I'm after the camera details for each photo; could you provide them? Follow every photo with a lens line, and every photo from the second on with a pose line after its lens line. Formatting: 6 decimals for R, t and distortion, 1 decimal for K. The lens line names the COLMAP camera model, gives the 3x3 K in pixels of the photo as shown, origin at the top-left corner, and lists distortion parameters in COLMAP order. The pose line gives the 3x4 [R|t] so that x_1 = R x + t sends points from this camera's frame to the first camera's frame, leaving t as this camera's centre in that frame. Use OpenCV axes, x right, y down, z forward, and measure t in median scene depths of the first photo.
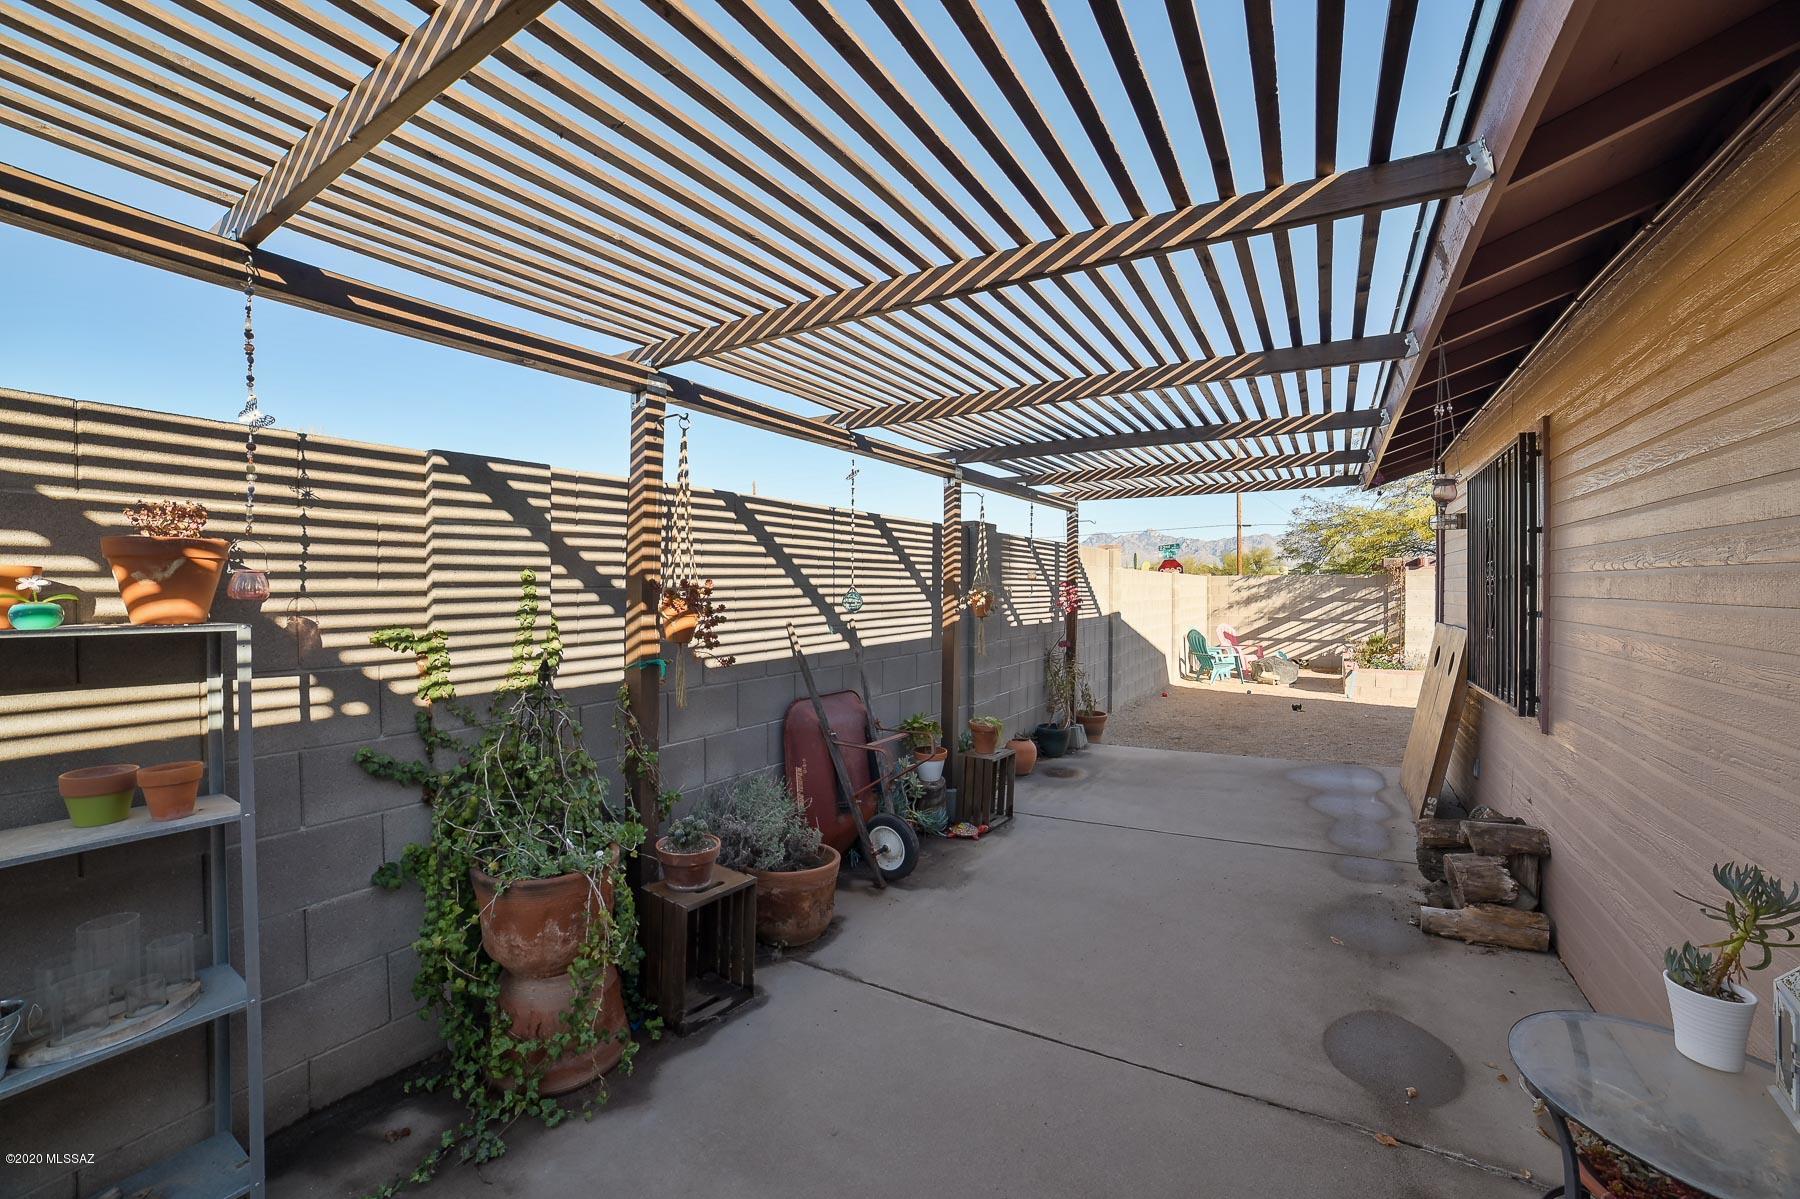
lens RADIAL K [[736.5, 0, 900.0], [0, 736.5, 599.5], [0, 0, 1]] dist [-0.114565, 0.042236]
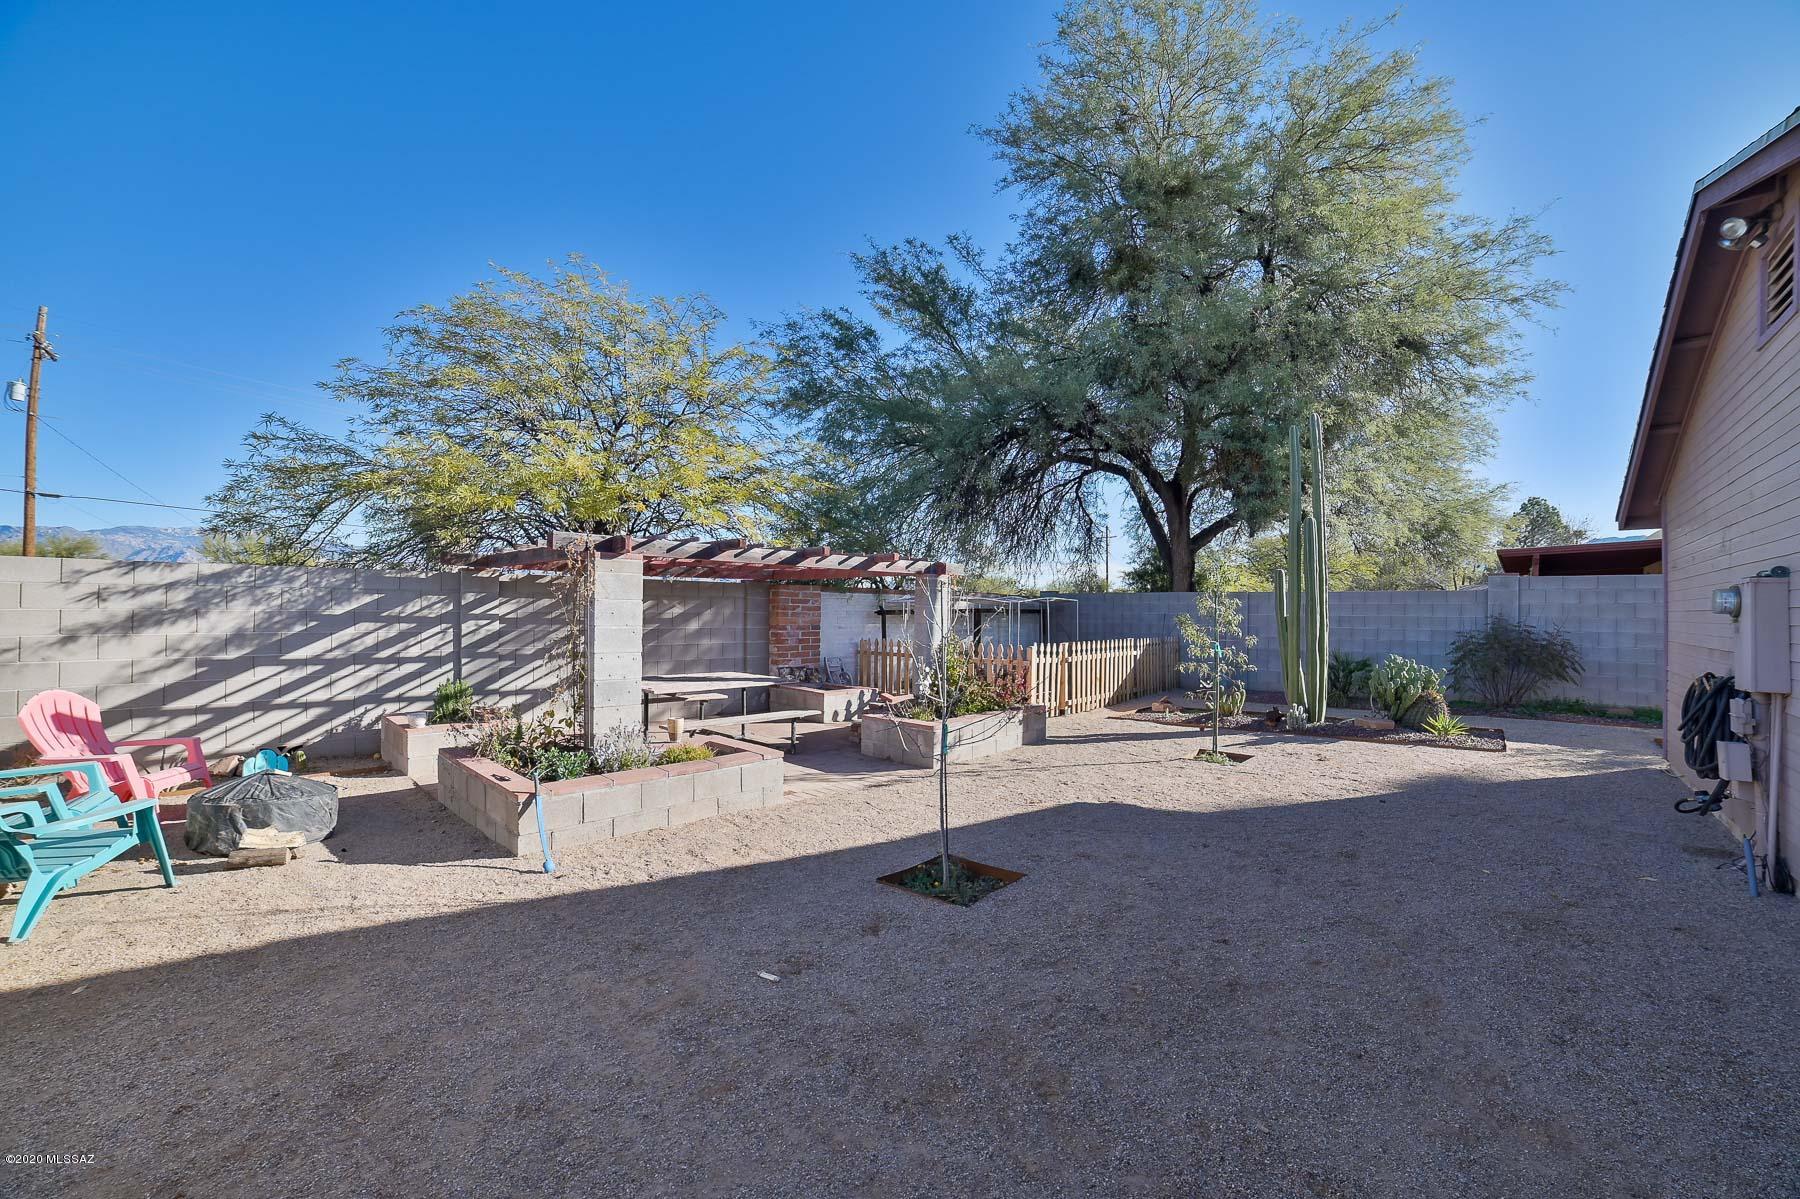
lens RADIAL K [[736.5, 0, 900.0], [0, 736.5, 599.5], [0, 0, 1]] dist [-0.114565, 0.042236]
pose [[0.208909, 0.014411, 0.977829, 0.206131], [0.004111, 0.999870, -0.015614, -0.003837], [-0.977926, 0.007282, 0.208823, 0.513809]]
